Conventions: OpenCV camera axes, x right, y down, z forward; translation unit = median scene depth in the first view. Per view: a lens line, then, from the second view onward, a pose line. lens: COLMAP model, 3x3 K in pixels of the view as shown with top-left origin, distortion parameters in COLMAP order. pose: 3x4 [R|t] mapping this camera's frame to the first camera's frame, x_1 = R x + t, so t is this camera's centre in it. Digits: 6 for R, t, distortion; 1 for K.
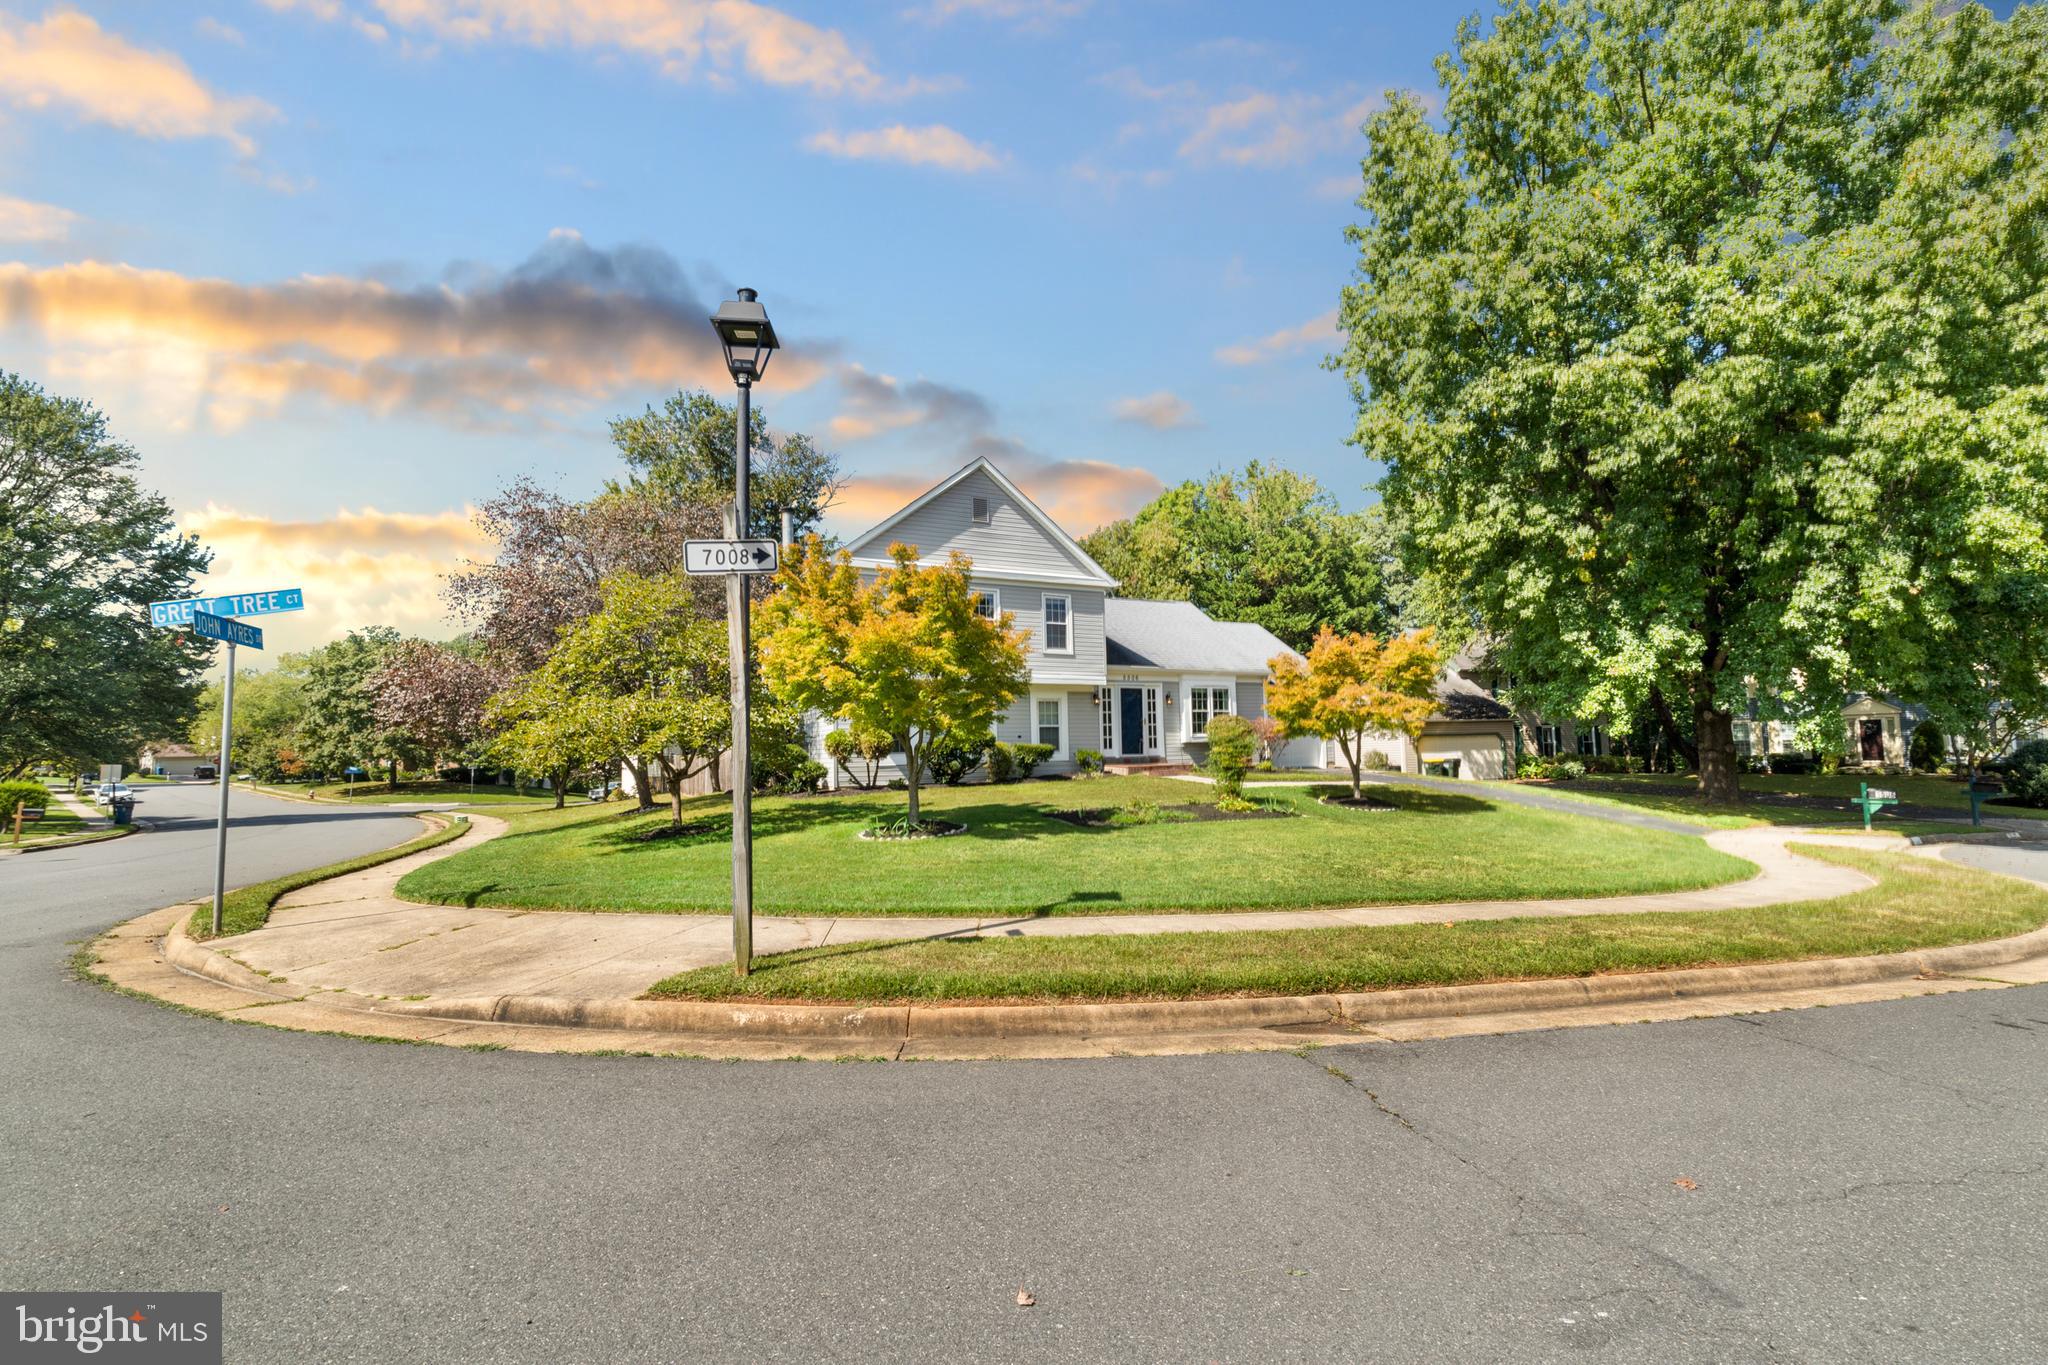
lens RADIAL K [[897.7, 0, 1024.0], [0, 897.7, 682.5], [0, 0, 1]] dist [-0.003578, -0.000339]
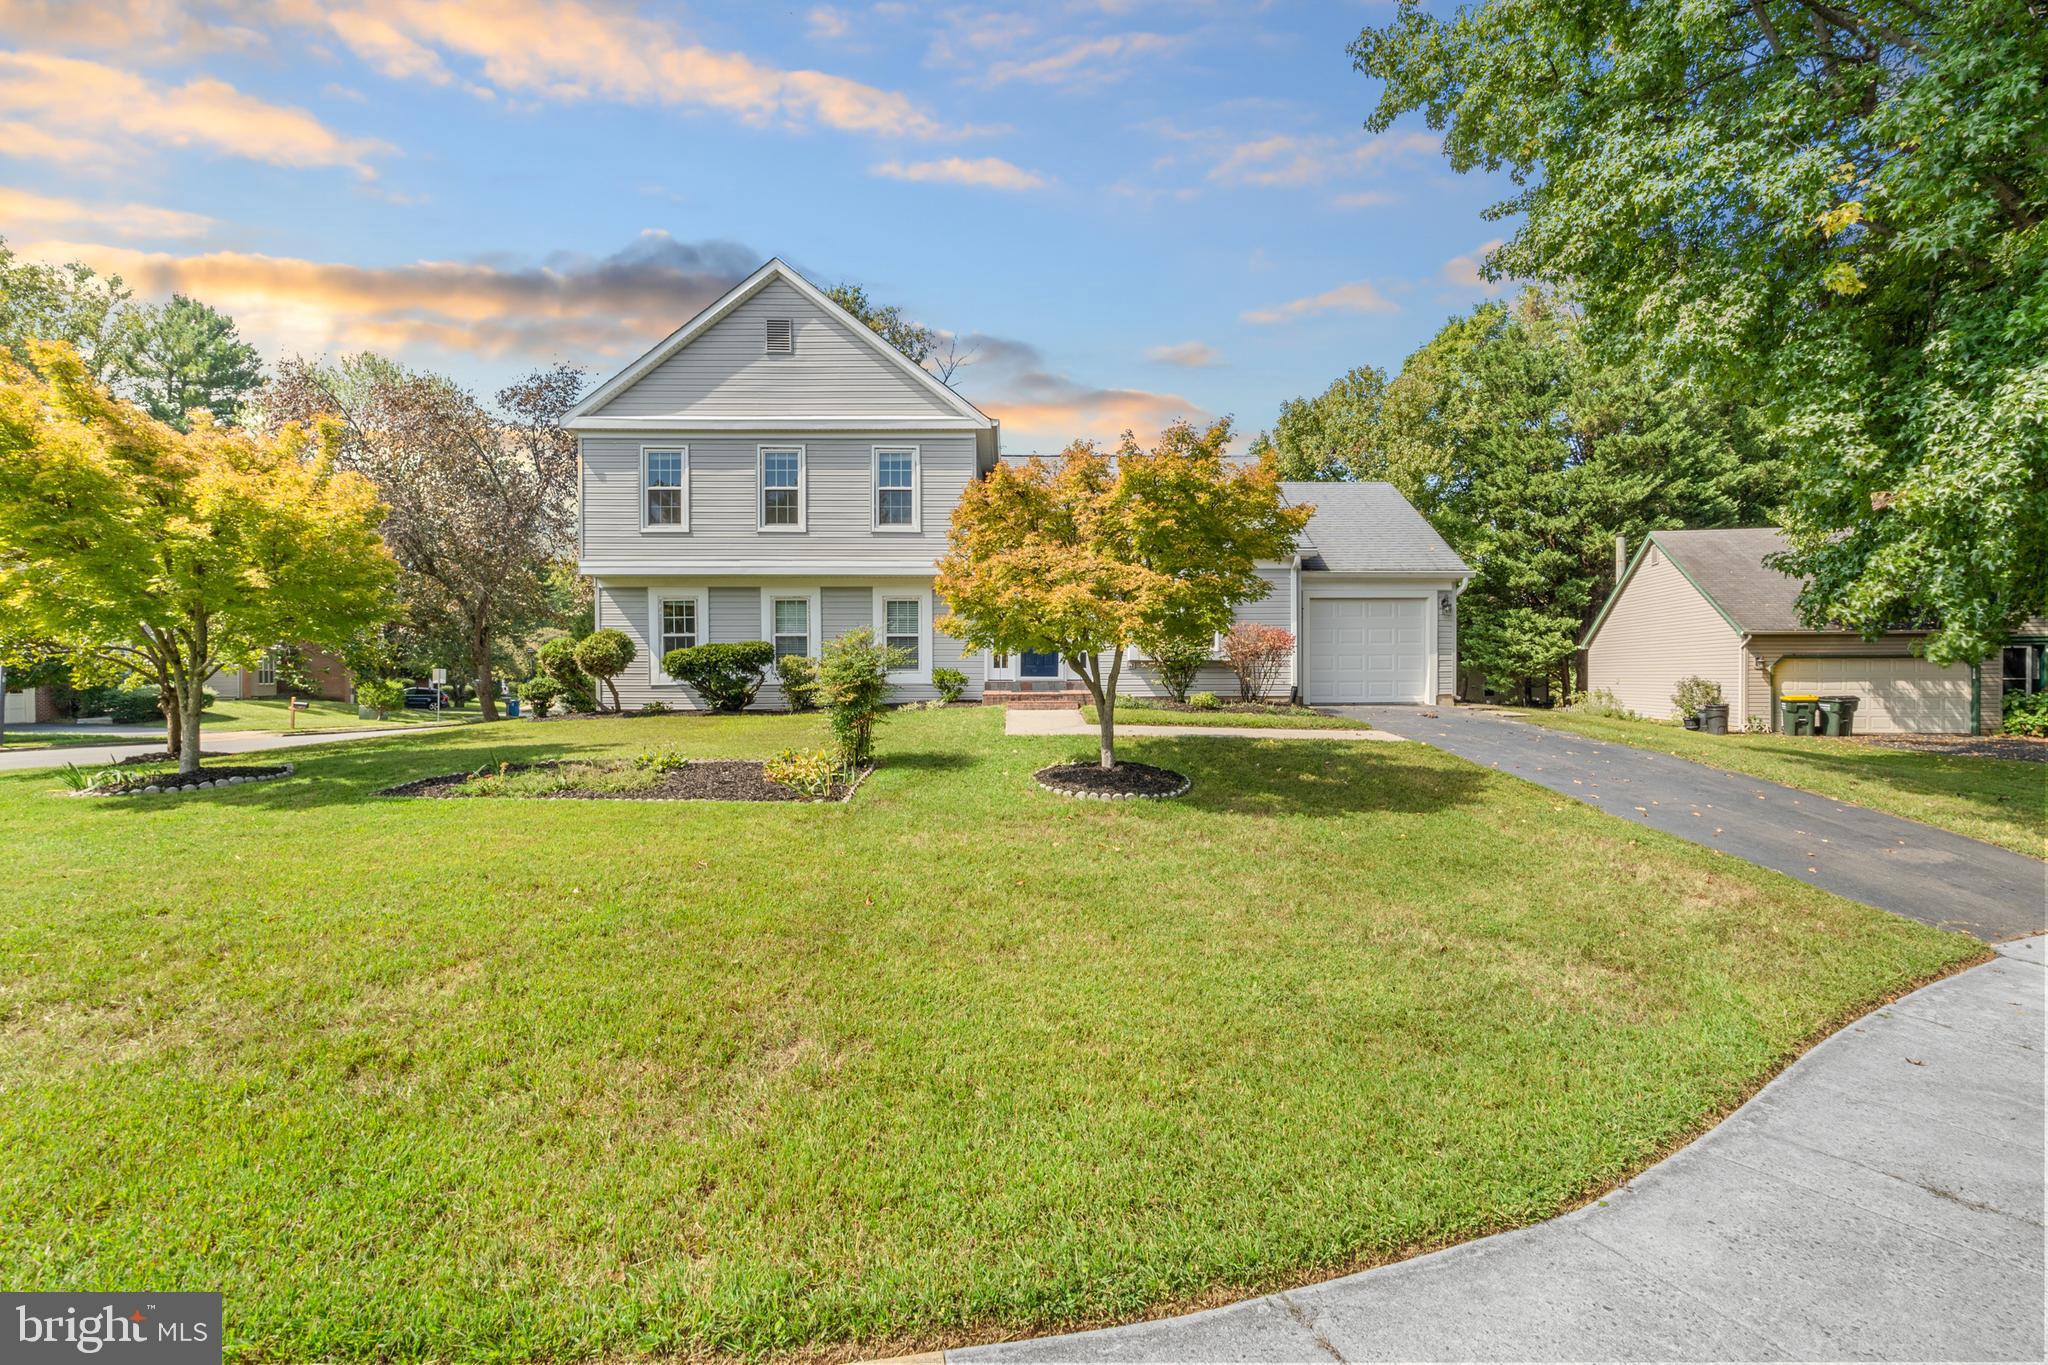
lens RADIAL K [[897.7, 0, 1024.0], [0, 897.7, 682.5], [0, 0, 1]] dist [-0.003578, -0.000339]
pose [[0.894152, 0.022885, -0.447178, 0.439917], [0.017139, 0.996212, 0.085252, 0.027247], [0.447435, -0.083892, 0.890373, 0.404189]]
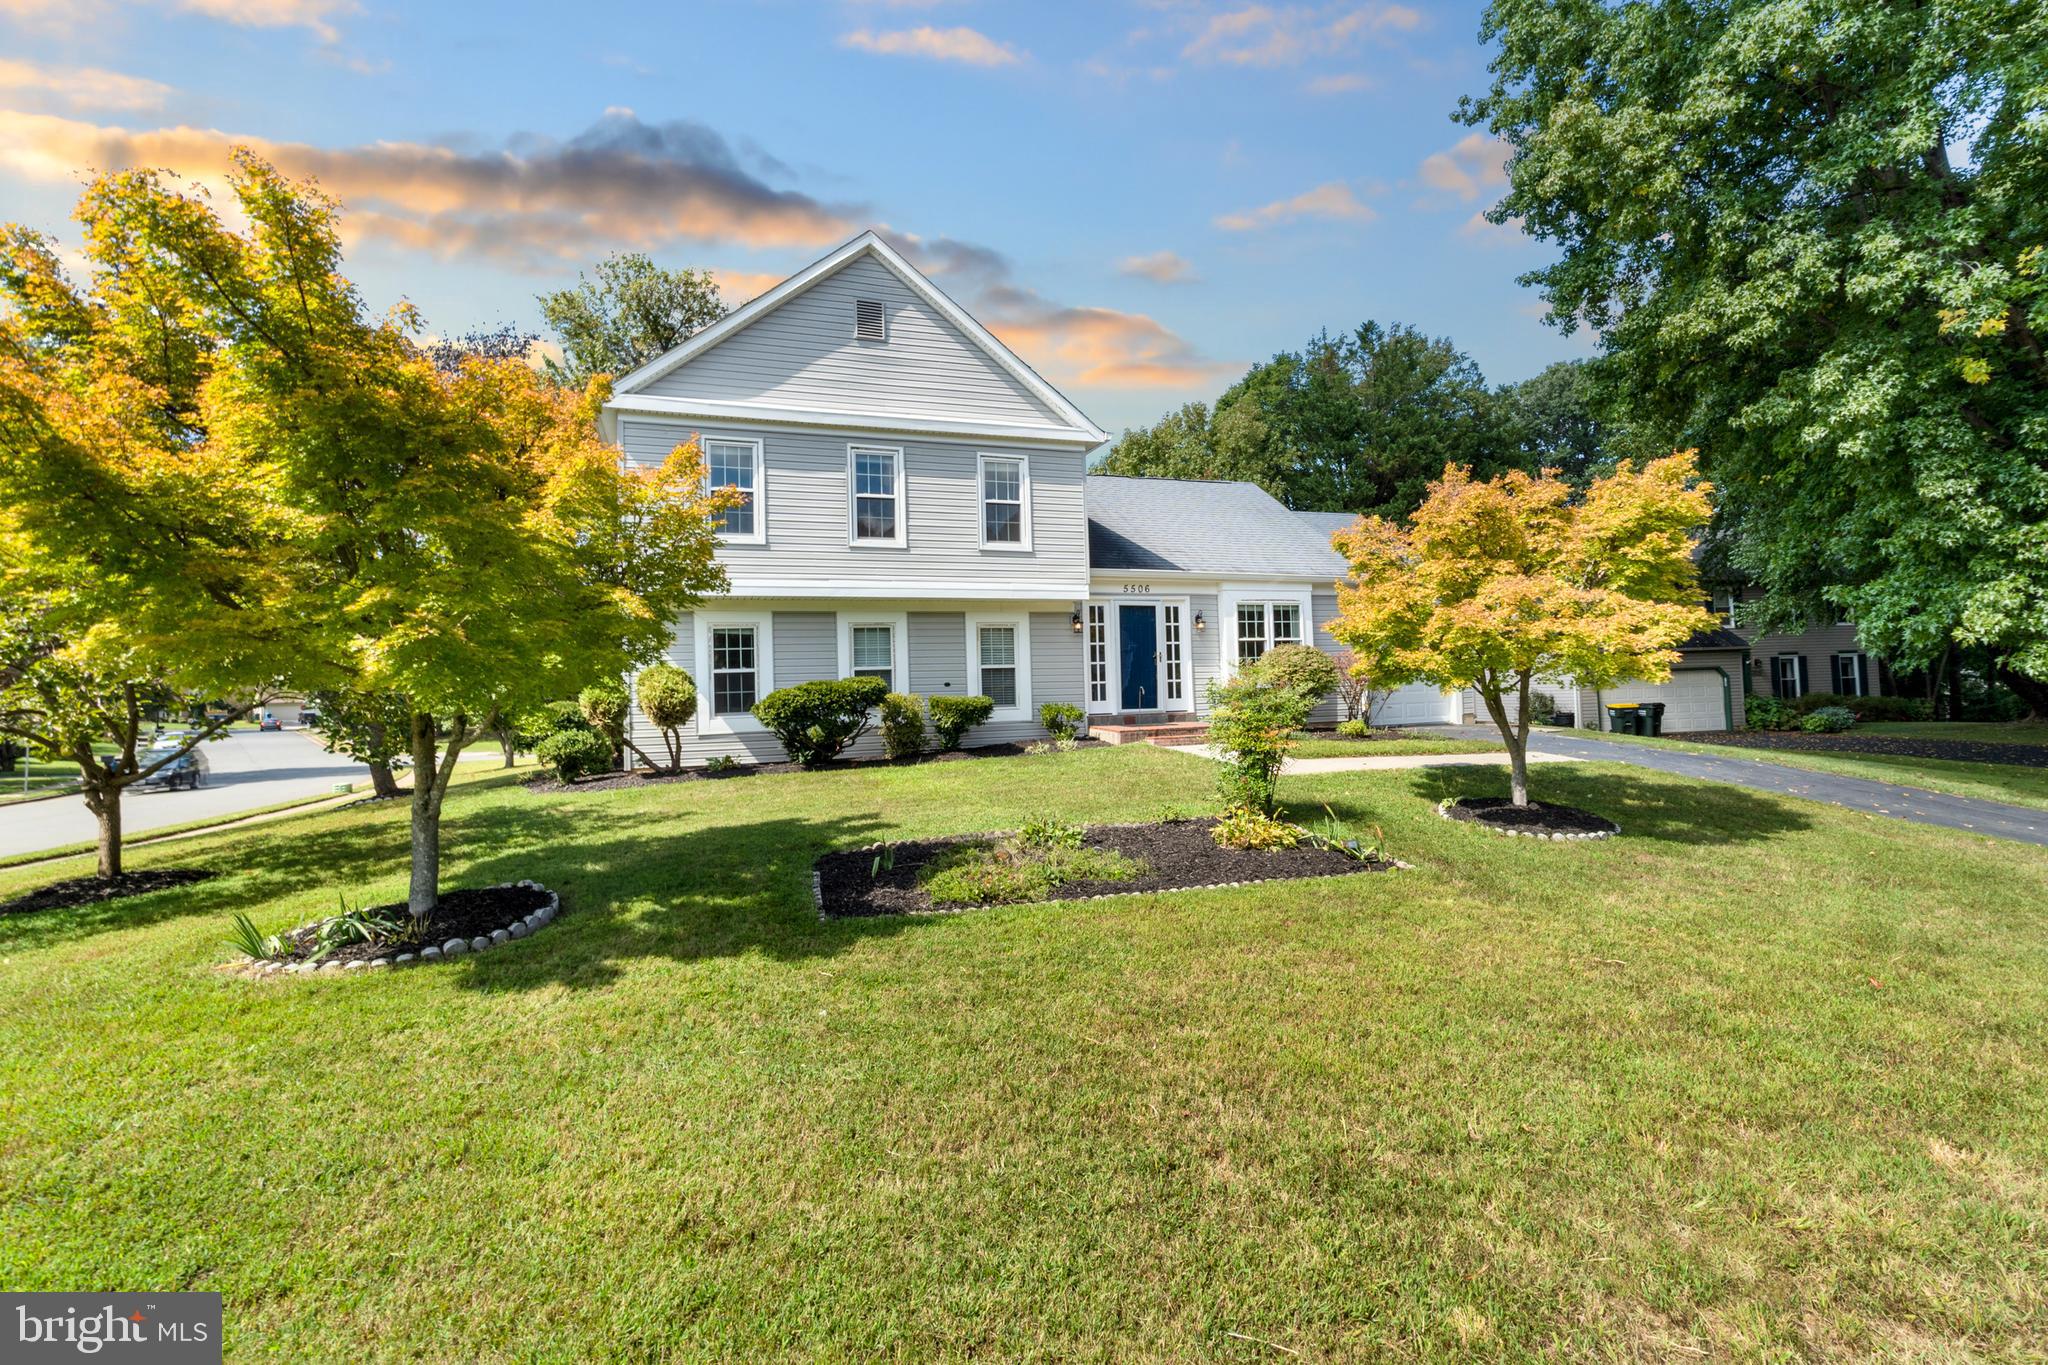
lens RADIAL K [[918.4, 0, 1018.5], [0, 918.4, 655.4], [0, 0, 1]] dist [-0.004134, -0.000419]
pose [[0.991351, -0.012391, -0.130651, 0.127728], [0.017666, 0.999072, 0.039292, 0.015660], [0.130043, -0.041261, 0.990650, 0.362604]]
